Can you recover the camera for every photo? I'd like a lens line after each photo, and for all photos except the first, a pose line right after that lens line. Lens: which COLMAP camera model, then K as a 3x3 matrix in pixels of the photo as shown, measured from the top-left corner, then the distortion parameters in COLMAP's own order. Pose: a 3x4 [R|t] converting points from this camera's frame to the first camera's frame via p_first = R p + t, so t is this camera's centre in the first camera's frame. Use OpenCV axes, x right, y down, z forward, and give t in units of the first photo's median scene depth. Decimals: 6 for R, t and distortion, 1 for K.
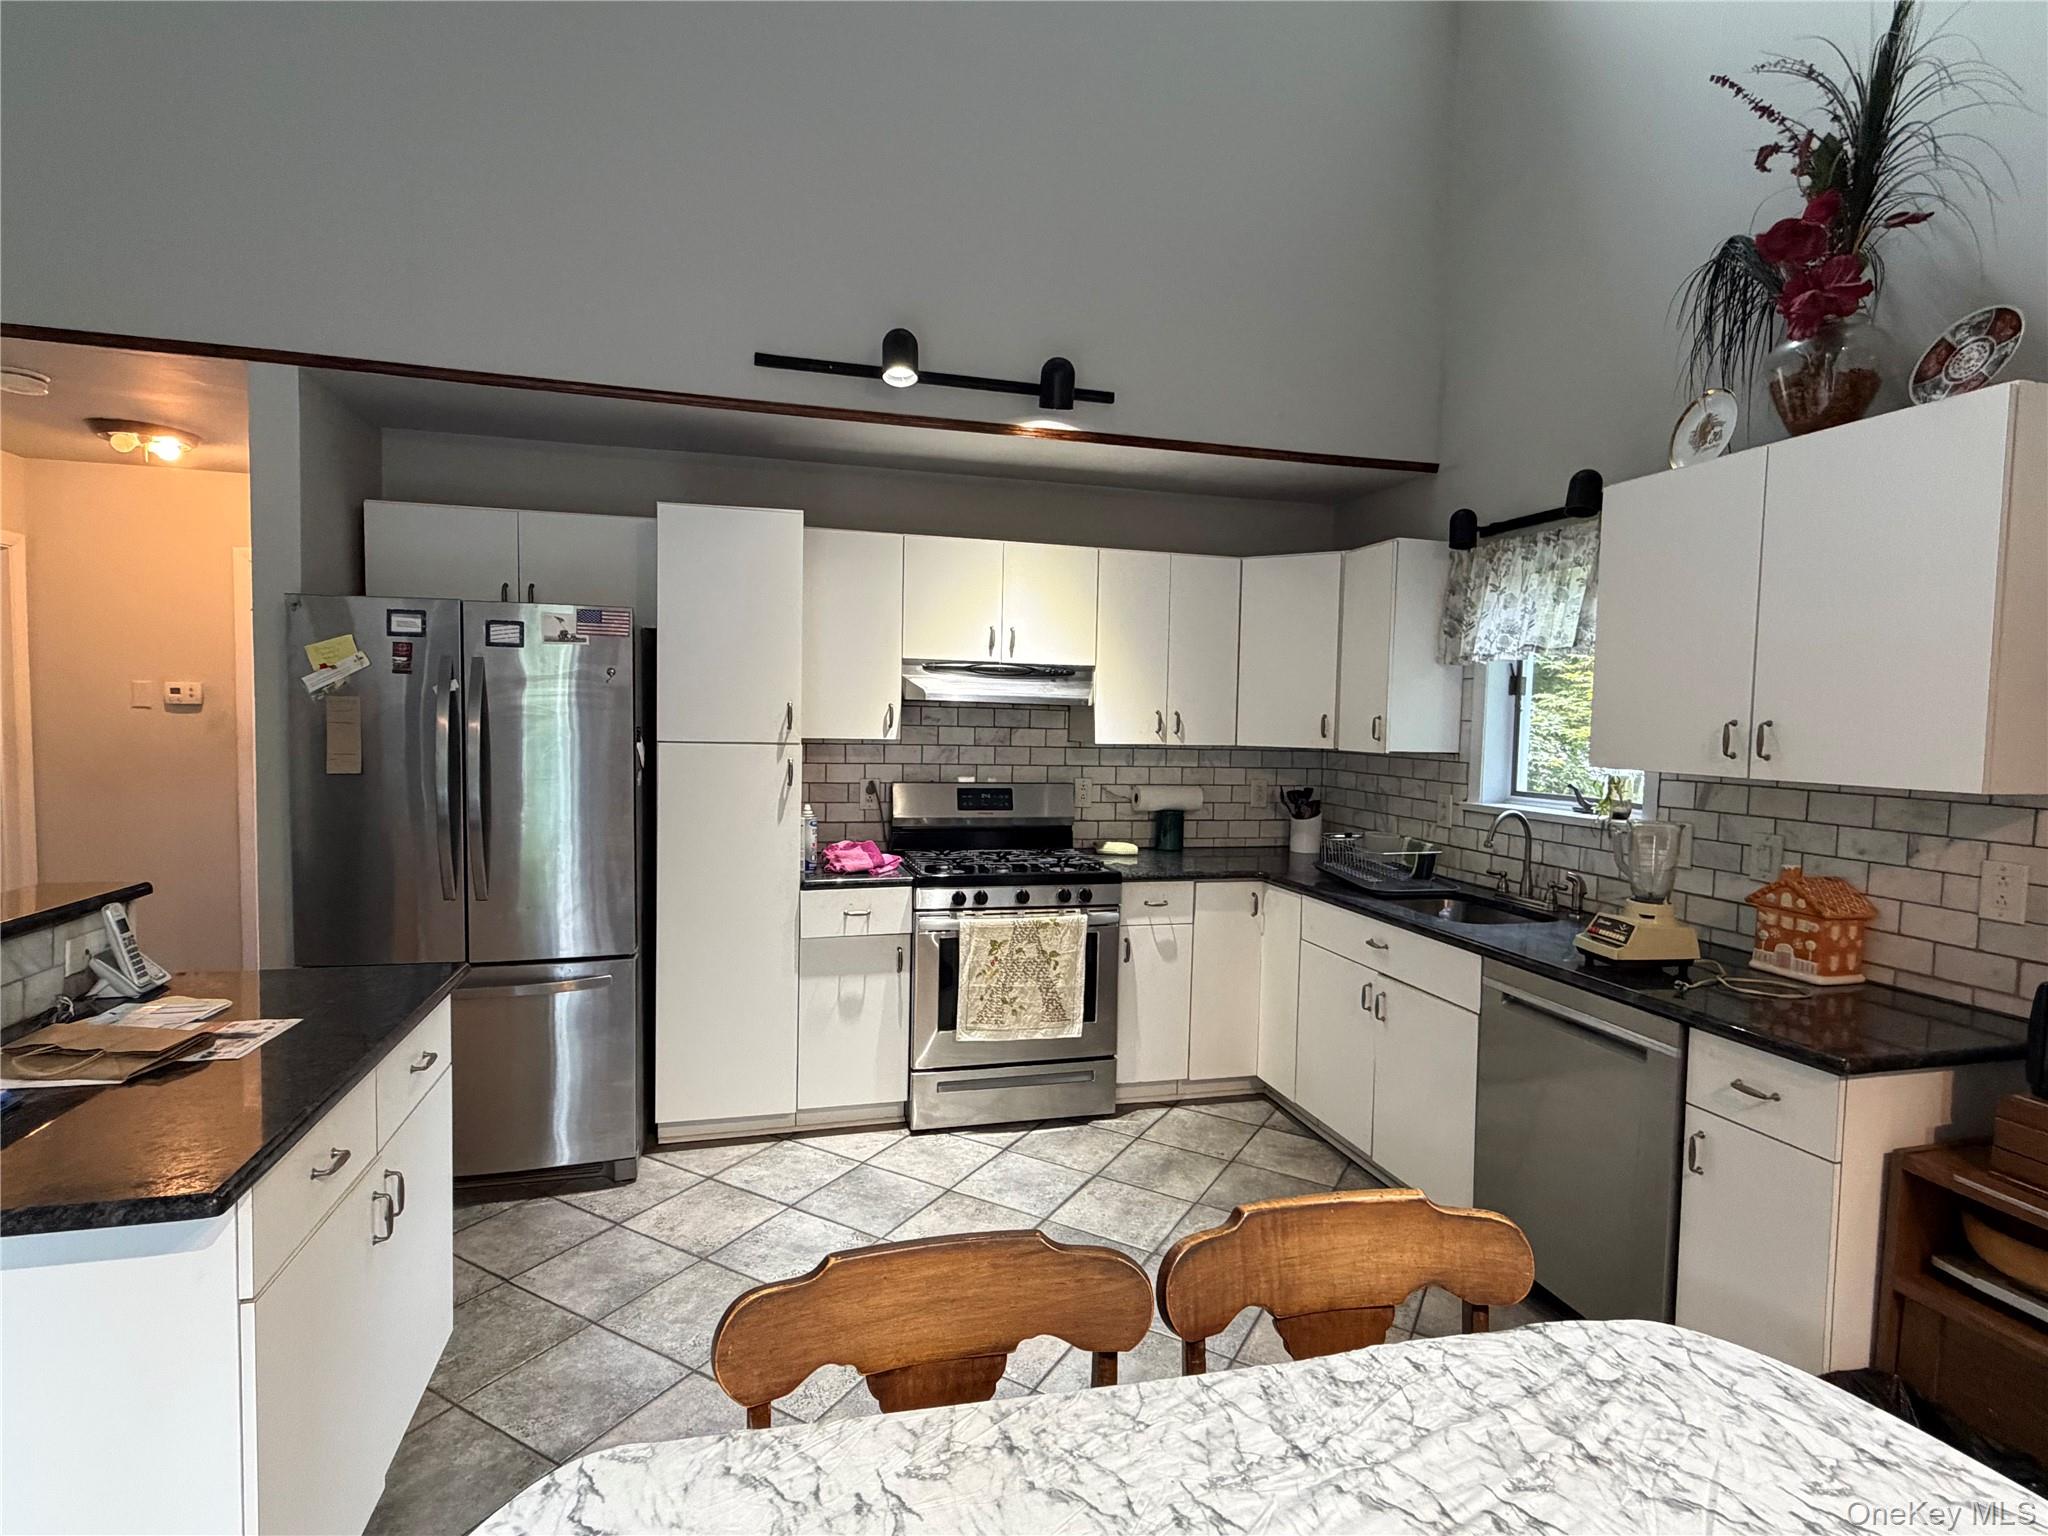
lens RADIAL K [[1018.4, 0, 1016.9], [0, 1018.4, 771.5], [0, 0, 1]] dist [-0.002092, 0.001992]
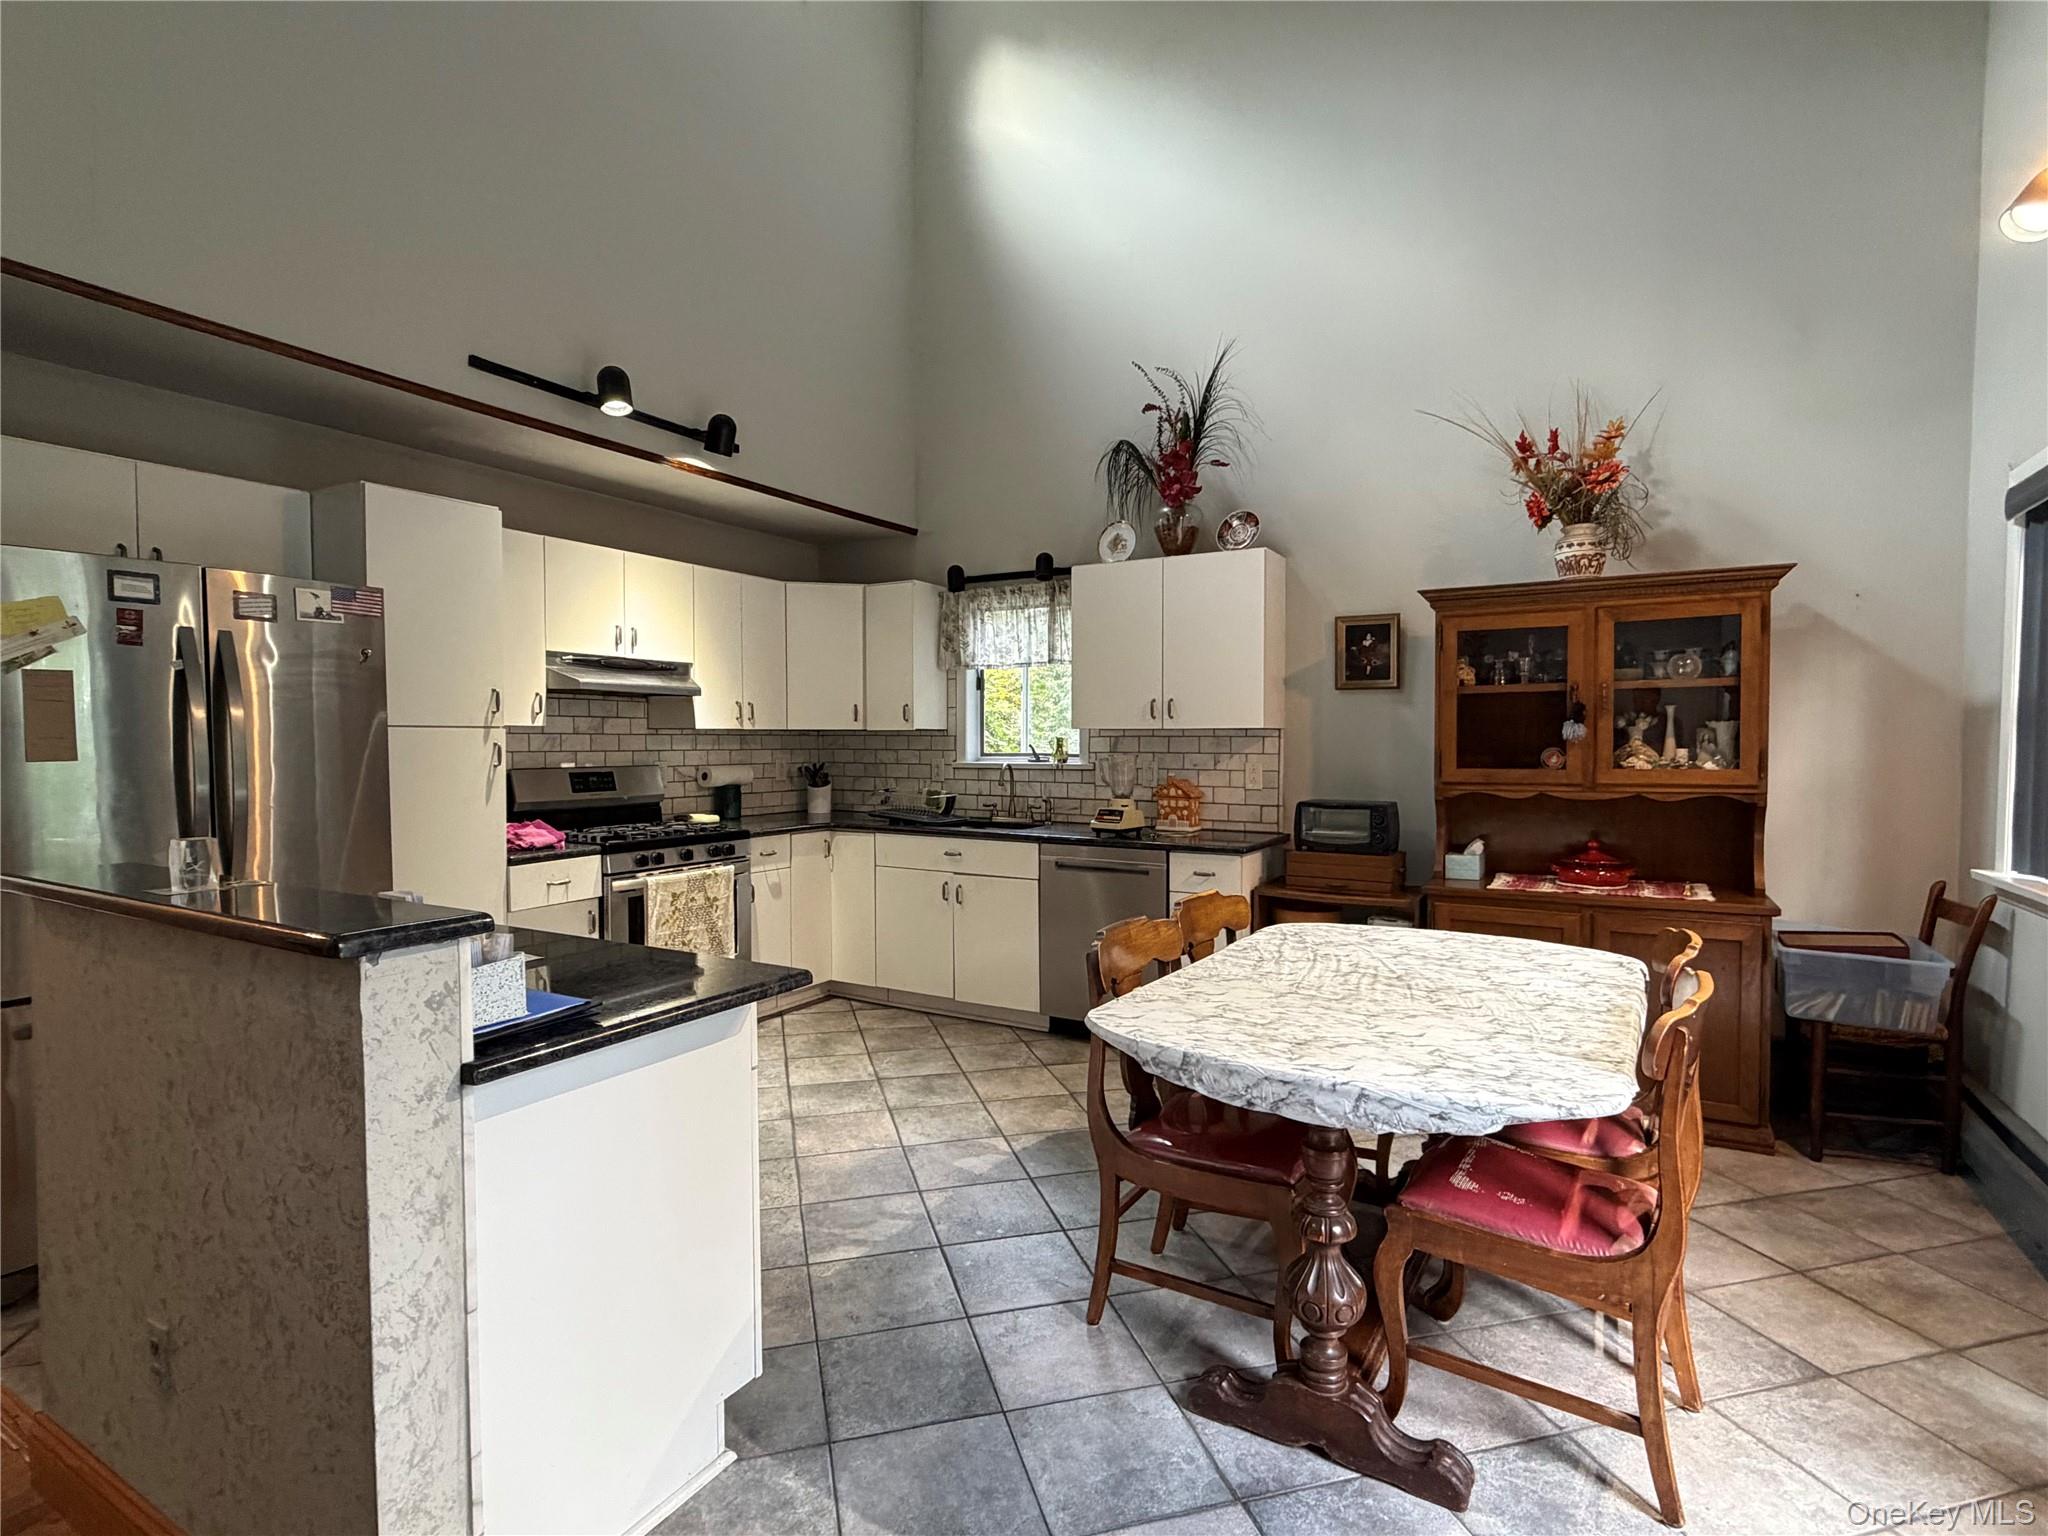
lens RADIAL K [[1018.4, 0, 1023.7], [0, 1018.4, 768.8], [0, 0, 1]] dist [-0.002092, 0.001992]
pose [[0.708156, -0.043205, 0.704733, -0.559779], [0.055464, 0.998446, 0.005478, 0.038733], [-0.703874, 0.035208, 0.709451, -0.124501]]
